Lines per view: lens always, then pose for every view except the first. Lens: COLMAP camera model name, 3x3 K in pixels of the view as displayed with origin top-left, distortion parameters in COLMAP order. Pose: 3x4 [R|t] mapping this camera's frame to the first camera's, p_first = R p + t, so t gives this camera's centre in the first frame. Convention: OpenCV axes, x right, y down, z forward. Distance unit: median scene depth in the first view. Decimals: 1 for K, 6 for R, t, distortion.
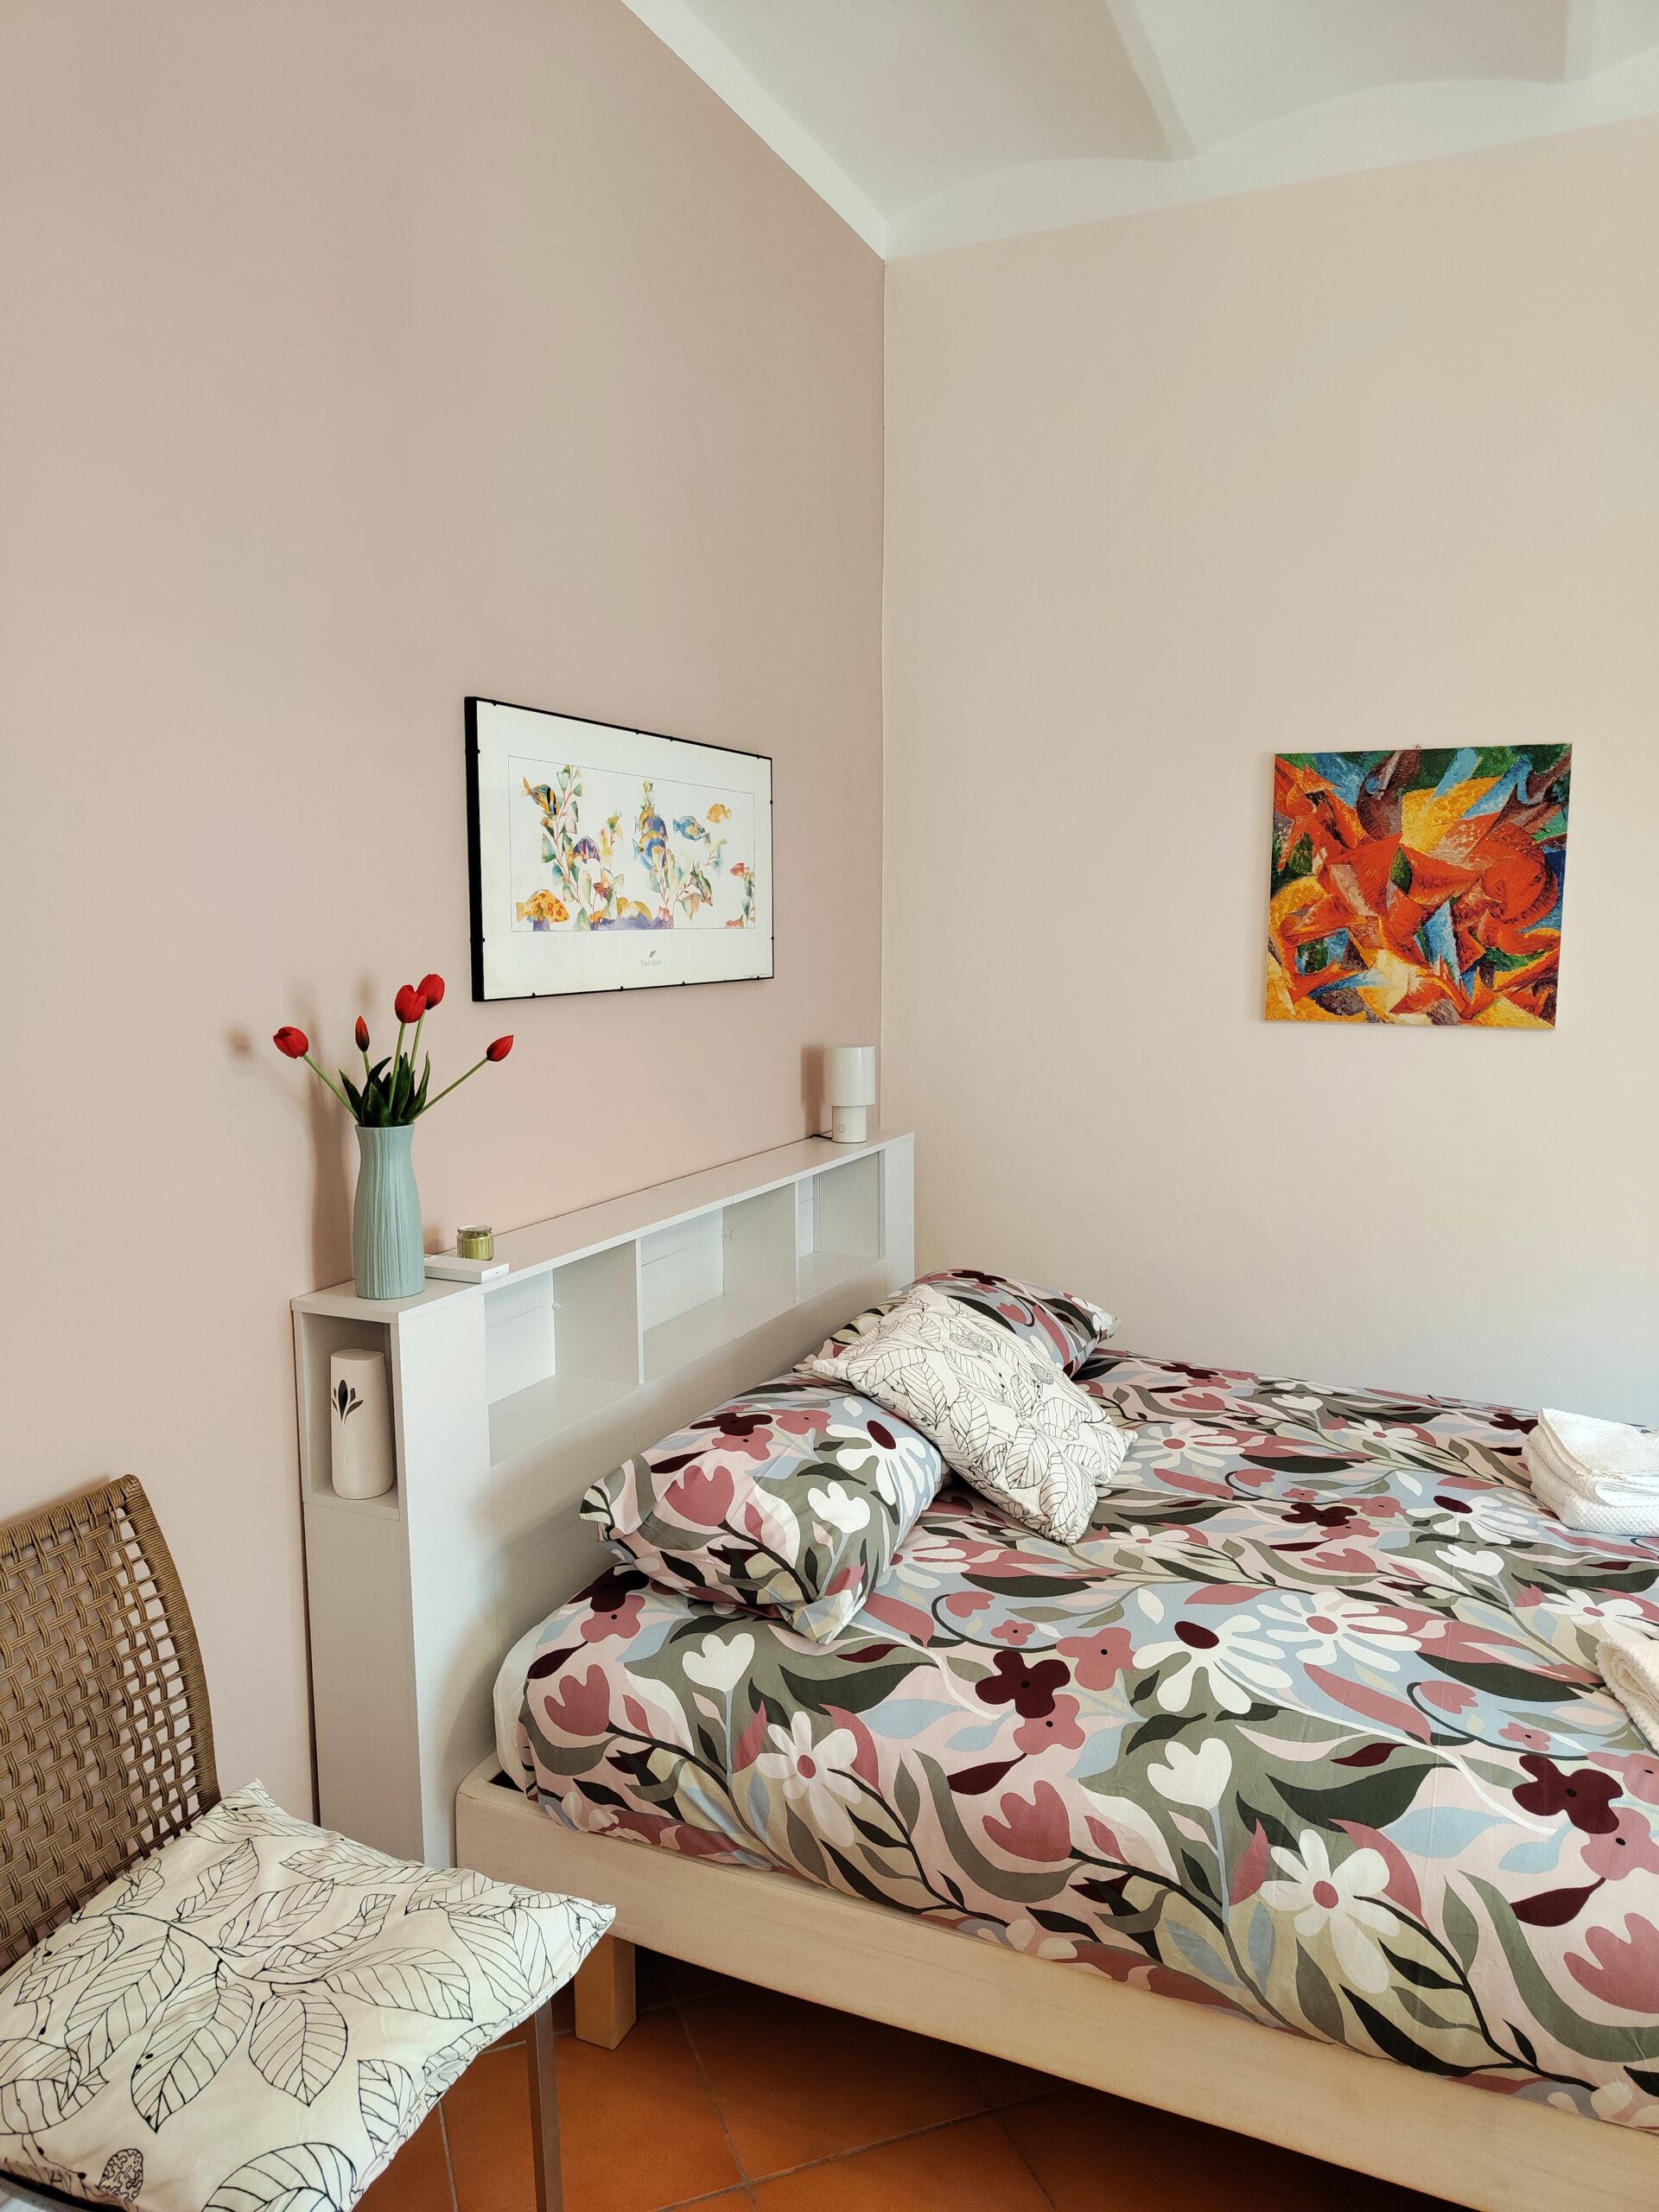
lens RADIAL K [[1545.8, 0, 829.8], [0, 1545.8, 1096.9], [0, 0, 1]] dist [0.023161, -0.000655]
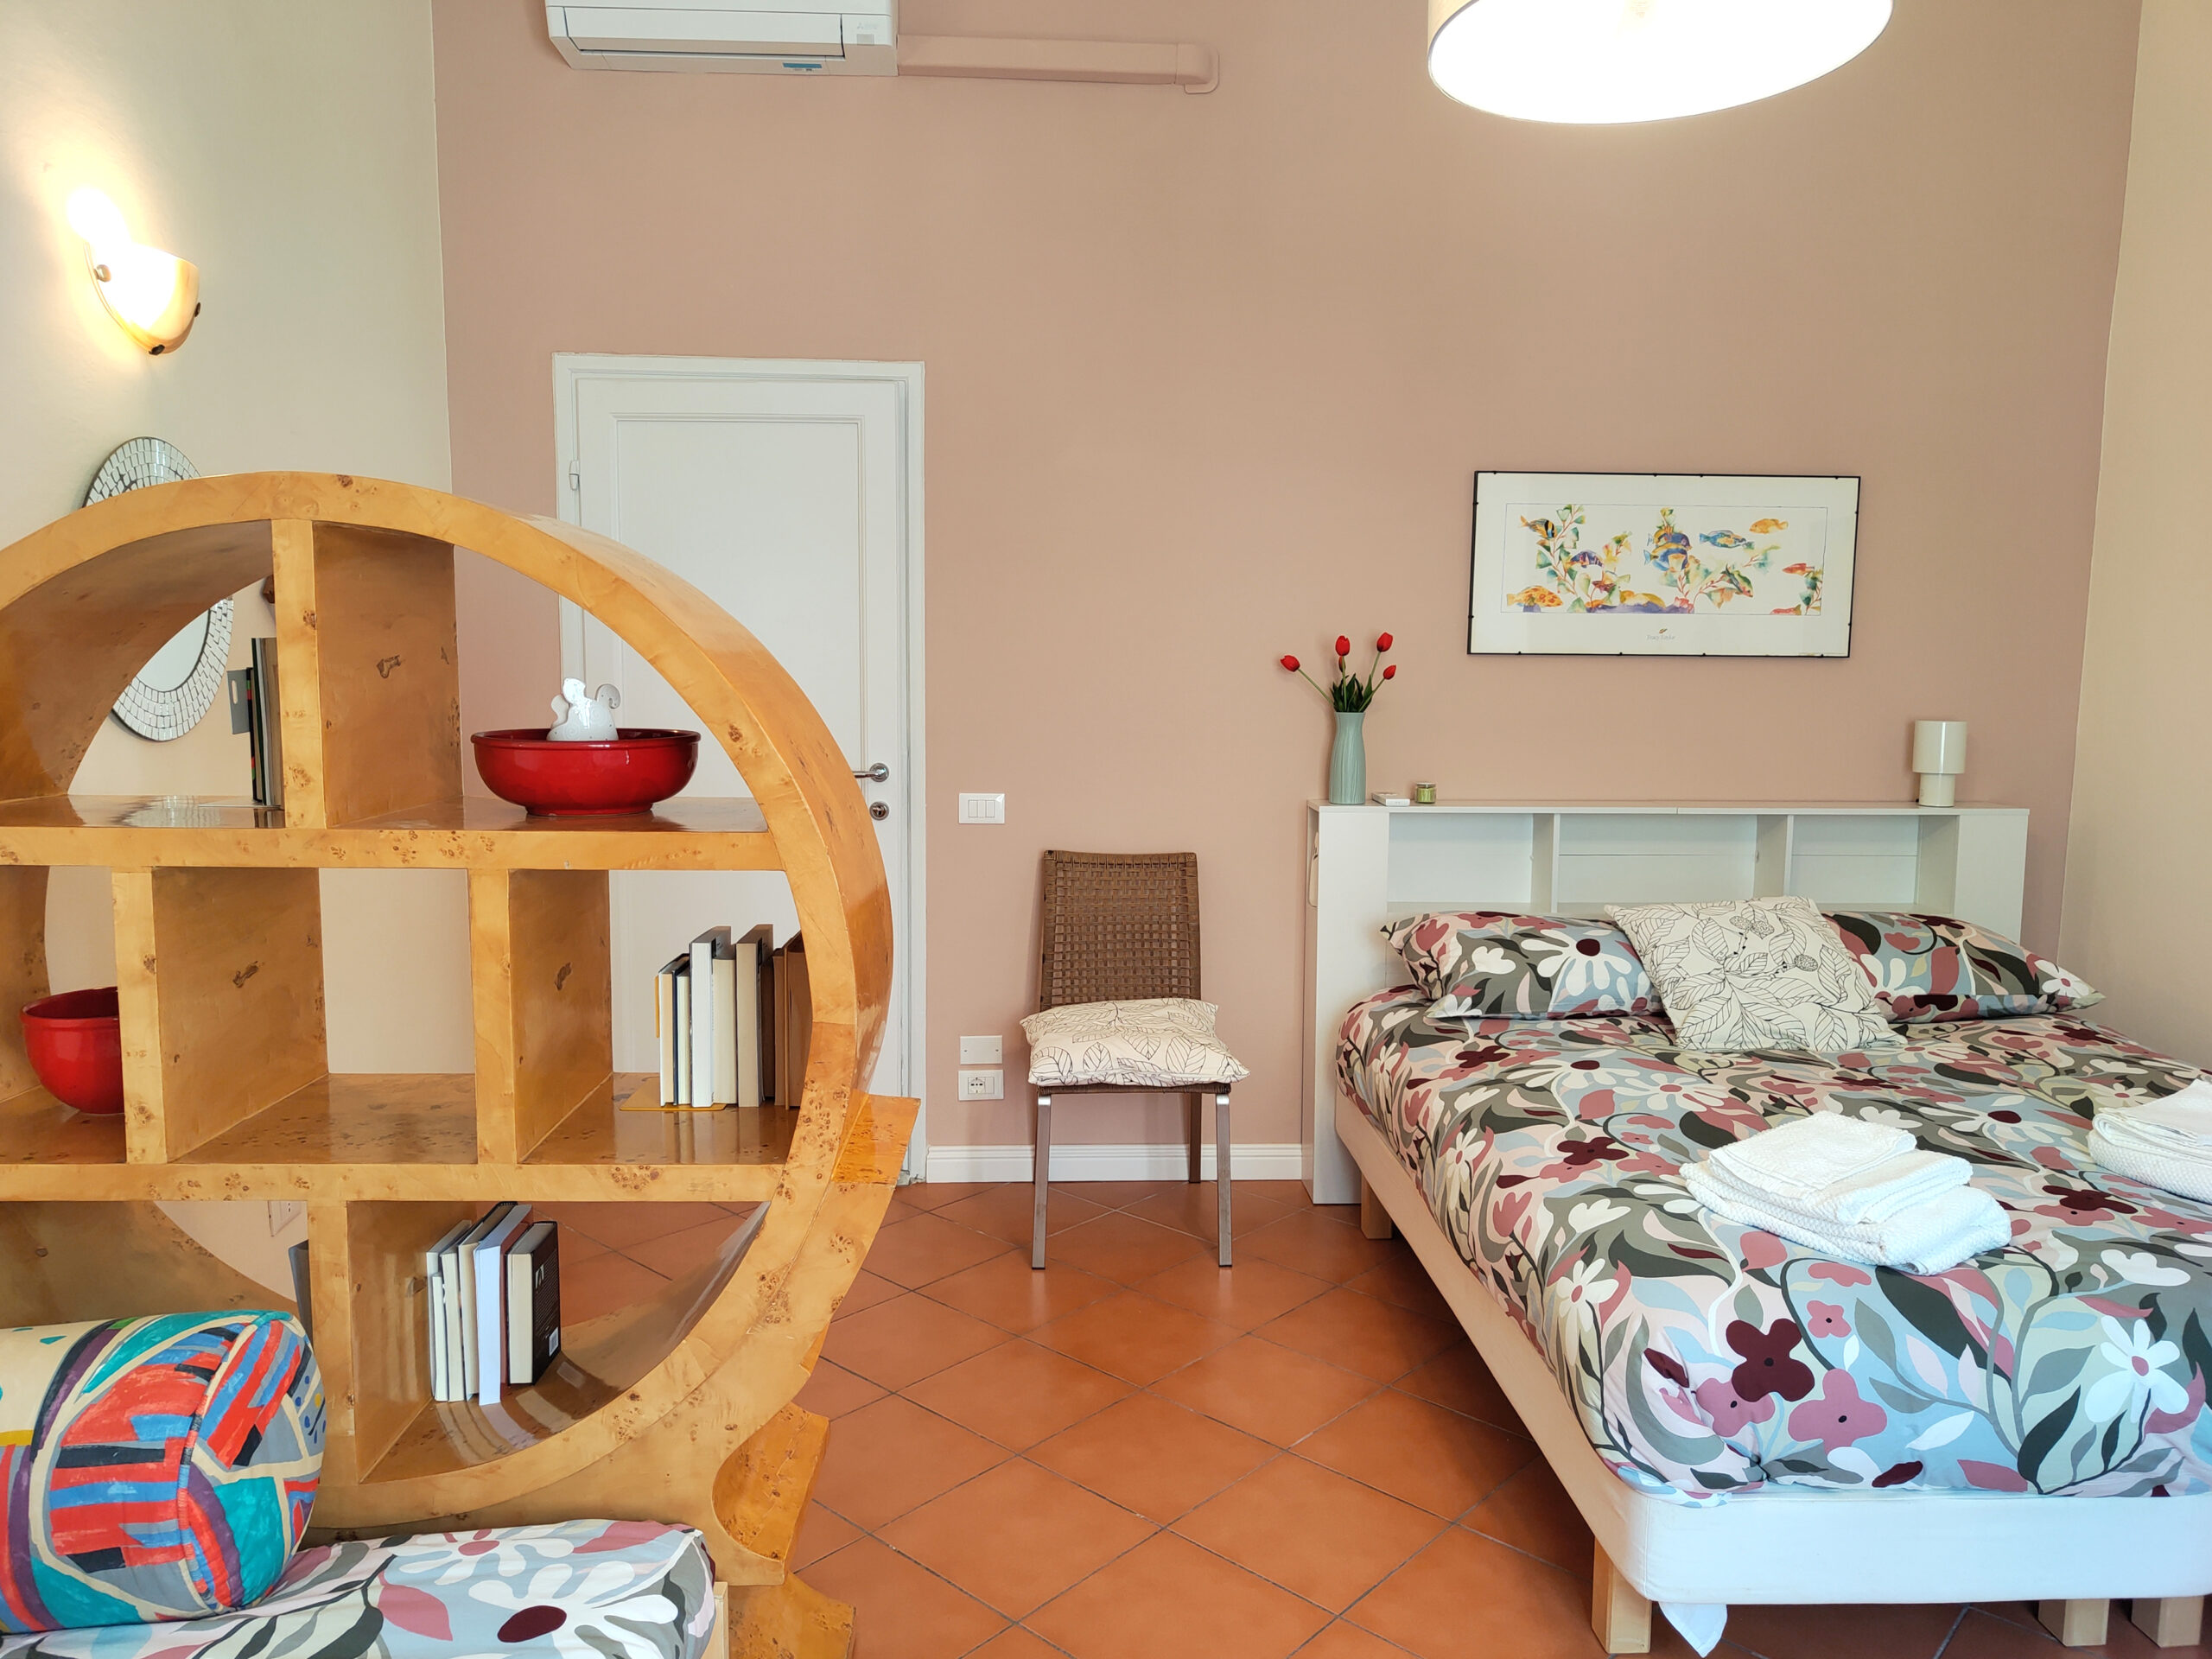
lens RADIAL K [[1545.8, 0, 1105.1], [0, 1545.8, 829.5], [0, 0, 1]] dist [0.023161, -0.000655]
pose [[0.462406, 0.114774, -0.879209, 0.985255], [-0.114547, 0.991010, 0.069124, 0.050693], [0.879238, 0.068747, 0.471396, -0.105205]]
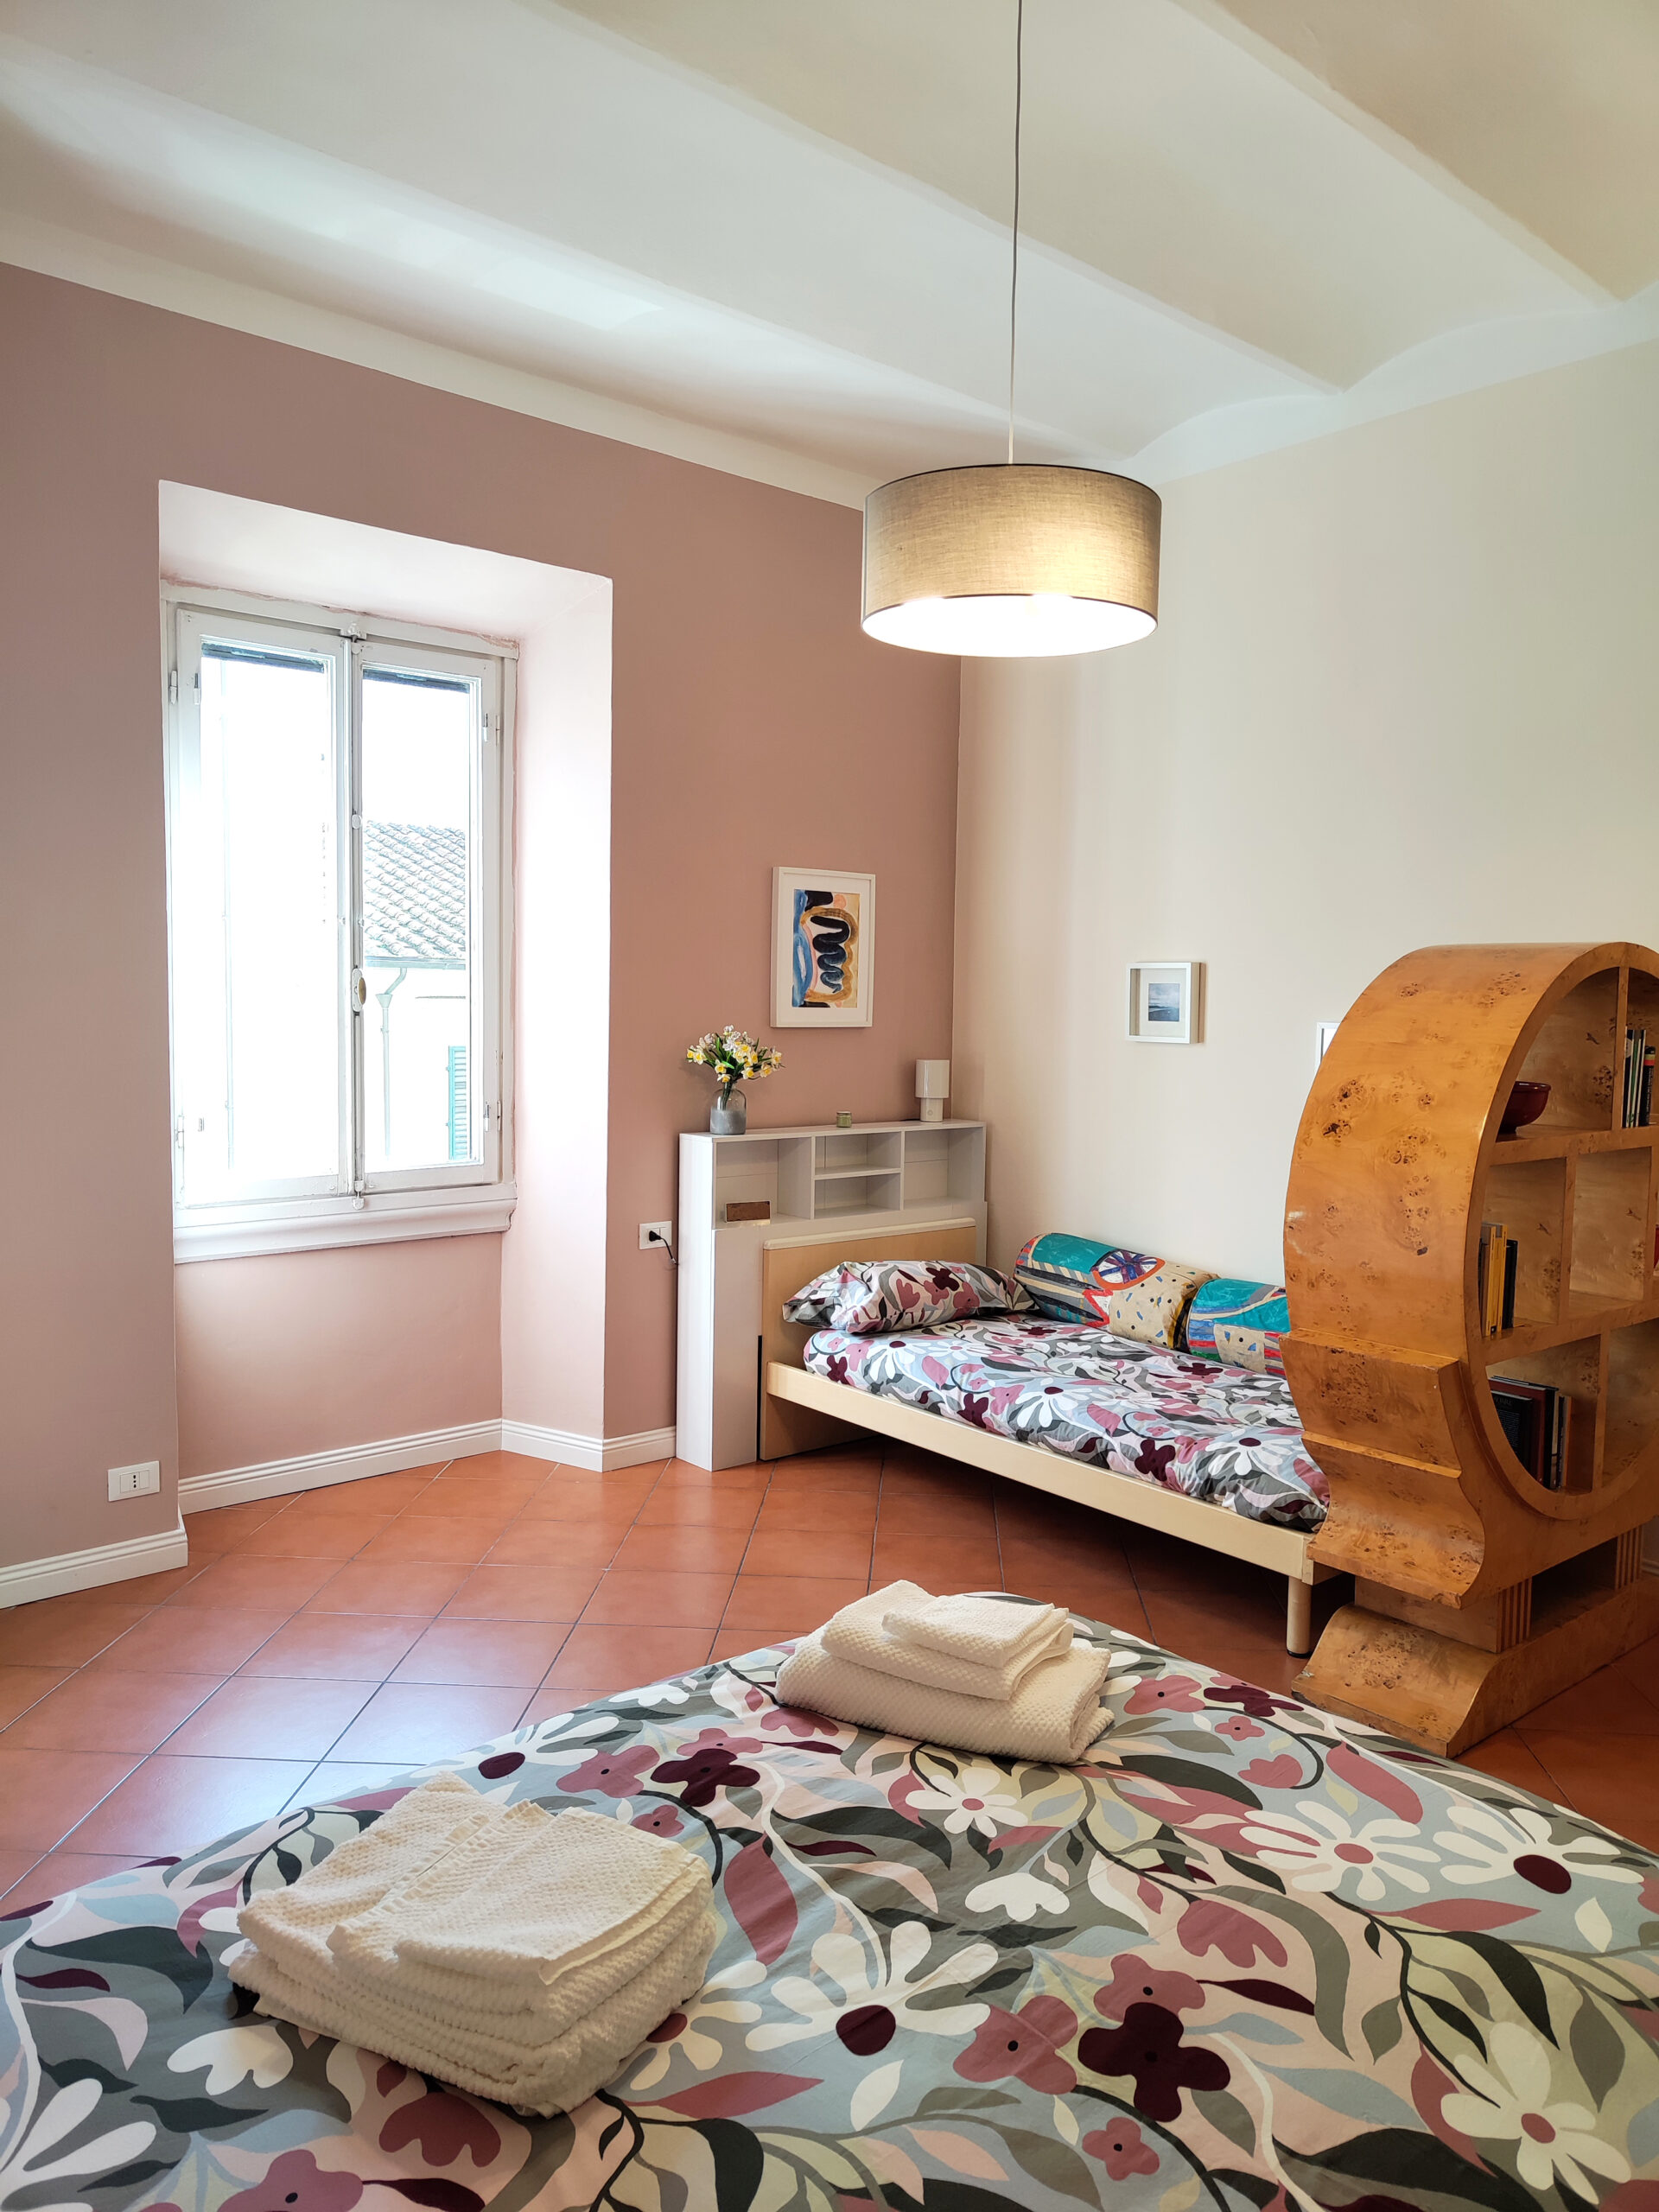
lens RADIAL K [[1545.8, 0, 829.1], [0, 1545.8, 1103.9], [0, 0, 1]] dist [0.023161, -0.000655]
pose [[-0.910757, -0.039550, 0.411043, 0.190562], [0.036552, 0.983775, 0.175646, -0.131421], [-0.411321, 0.174995, -0.894534, 1.318835]]
